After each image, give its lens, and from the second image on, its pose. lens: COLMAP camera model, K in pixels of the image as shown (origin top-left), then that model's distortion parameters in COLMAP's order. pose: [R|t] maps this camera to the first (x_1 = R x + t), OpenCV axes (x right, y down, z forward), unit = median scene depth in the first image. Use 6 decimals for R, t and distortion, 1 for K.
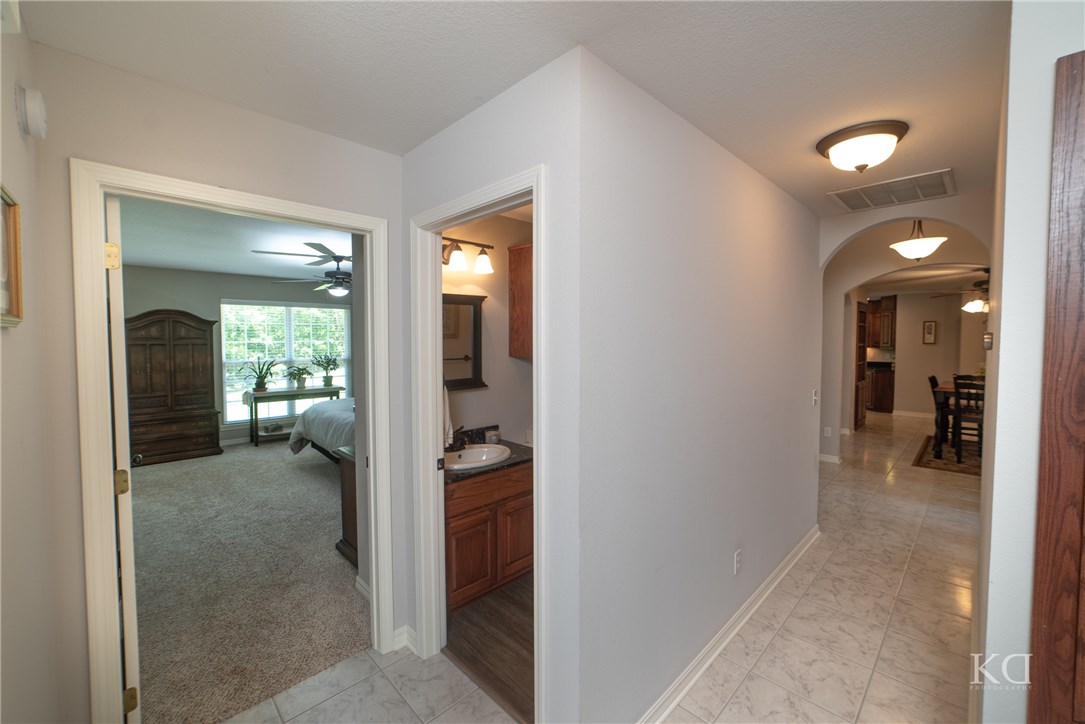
lens RADIAL K [[424.5, 0, 594.9], [0, 424.5, 354.5], [0, 0, 1]] dist [-0.012522, 0.001940]
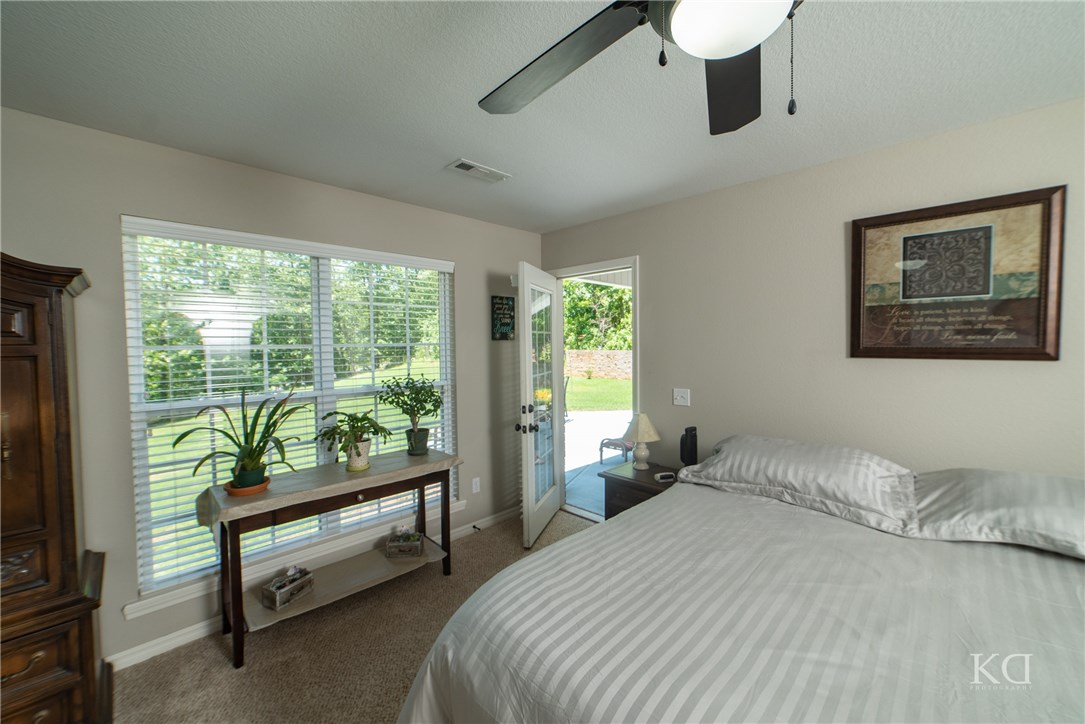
lens RADIAL K [[424.5, 0, 584.4], [0, 424.5, 355.9], [0, 0, 1]] dist [-0.012522, 0.001940]
pose [[0.999859, -0.016621, -0.002456, -0.519719], [0.016590, 0.999787, -0.012238, -0.012811], [0.002659, 0.012196, 0.999922, 0.659537]]
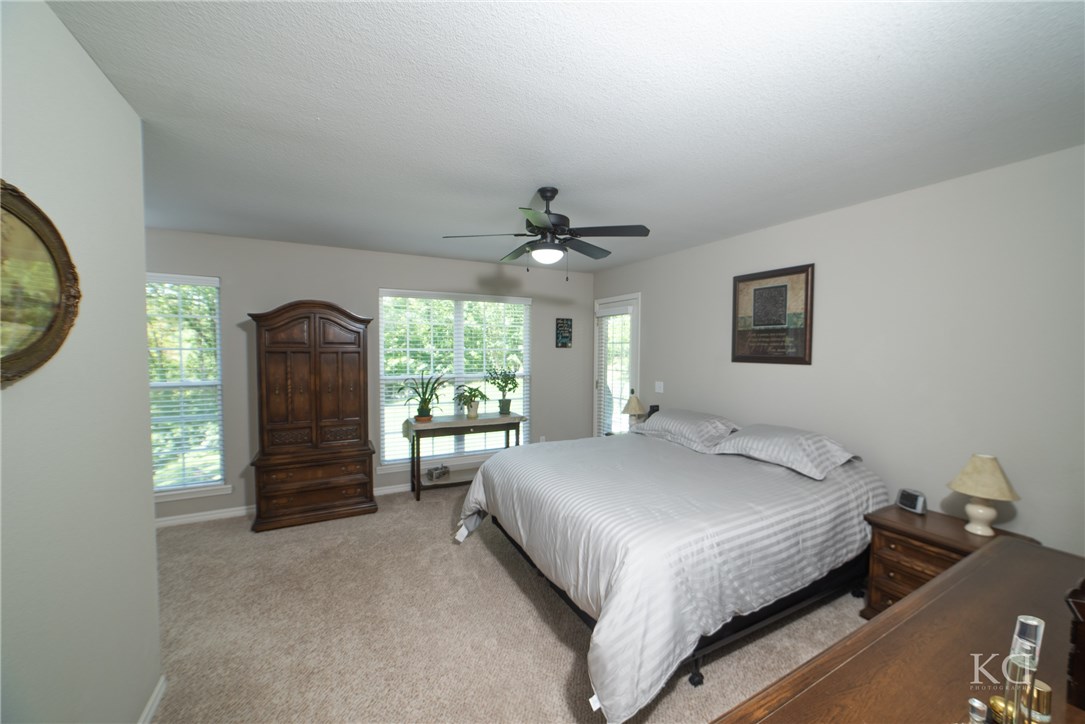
lens RADIAL K [[424.5, 0, 545.1], [0, 424.5, 364.0], [0, 0, 1]] dist [-0.012522, 0.001940]
pose [[0.925096, 0.008762, -0.379632, -0.342829], [-0.012287, 0.999901, -0.006865, -0.003538], [0.379534, 0.011015, 0.925112, 0.427149]]
